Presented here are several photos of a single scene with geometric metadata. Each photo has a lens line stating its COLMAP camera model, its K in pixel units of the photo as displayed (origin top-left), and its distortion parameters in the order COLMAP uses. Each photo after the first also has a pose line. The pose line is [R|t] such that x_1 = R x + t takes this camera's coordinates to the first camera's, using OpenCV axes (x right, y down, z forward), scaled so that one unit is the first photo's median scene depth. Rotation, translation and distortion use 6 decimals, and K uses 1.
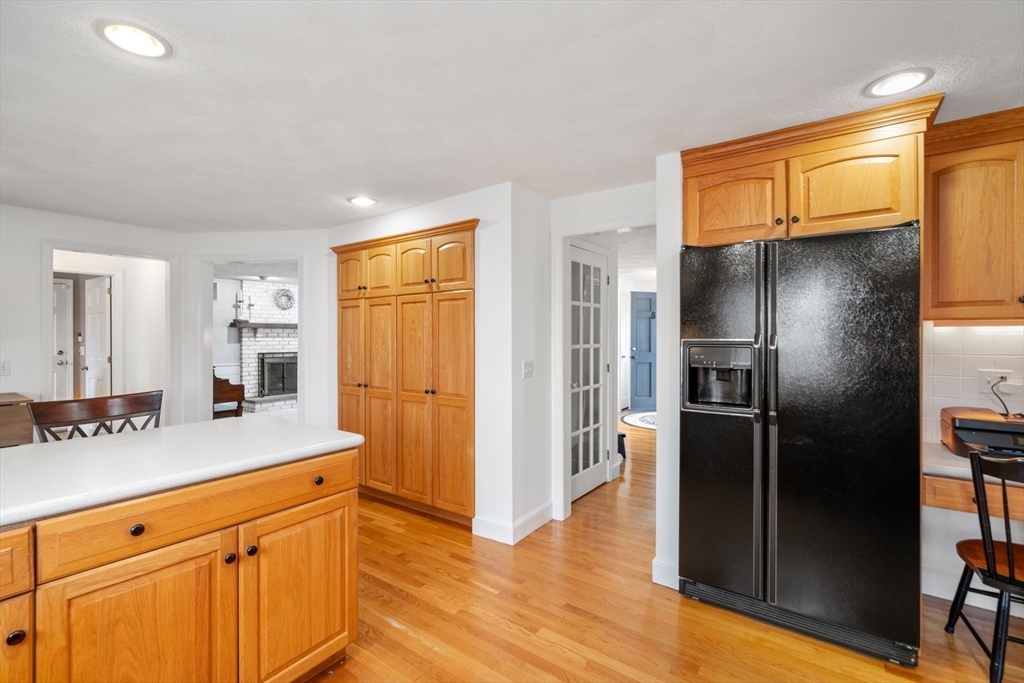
lens RADIAL K [[463.1, 0, 508.9], [0, 463.1, 339.5], [0, 0, 1]] dist [0.000152, 0.000206]
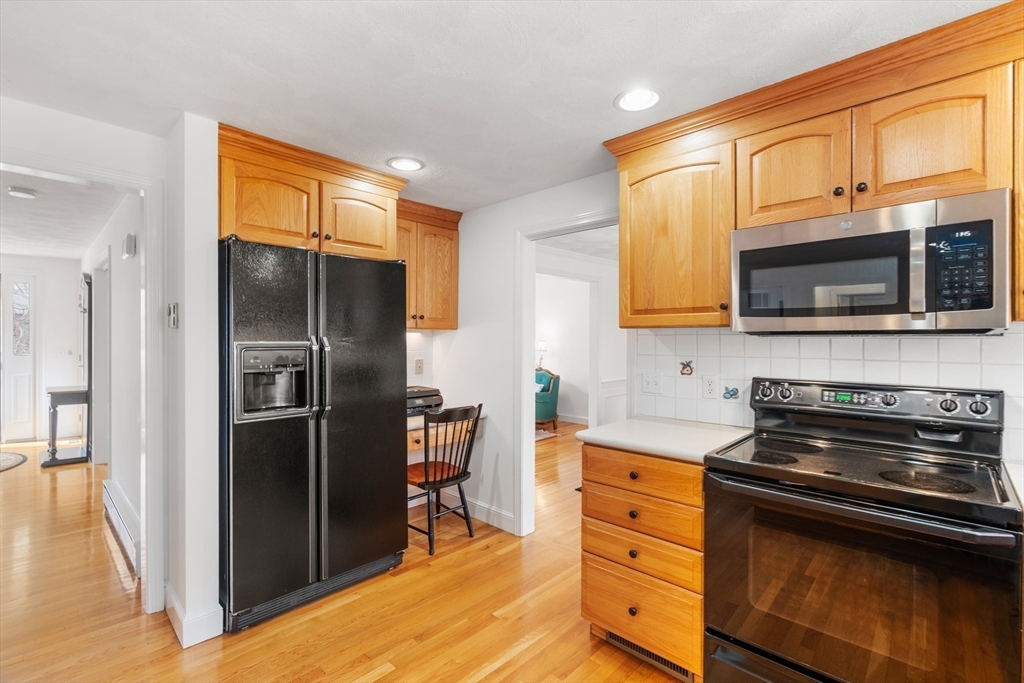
lens RADIAL K [[460.5, 0, 512.0], [0, 460.5, 341.5], [0, 0, 1]] dist [-0.002039, 0.000059]
pose [[0.132191, -0.004408, 0.991214, -0.123999], [0.002044, 0.999989, 0.004175, -0.001097], [-0.991222, 0.001474, 0.132199, 0.108352]]
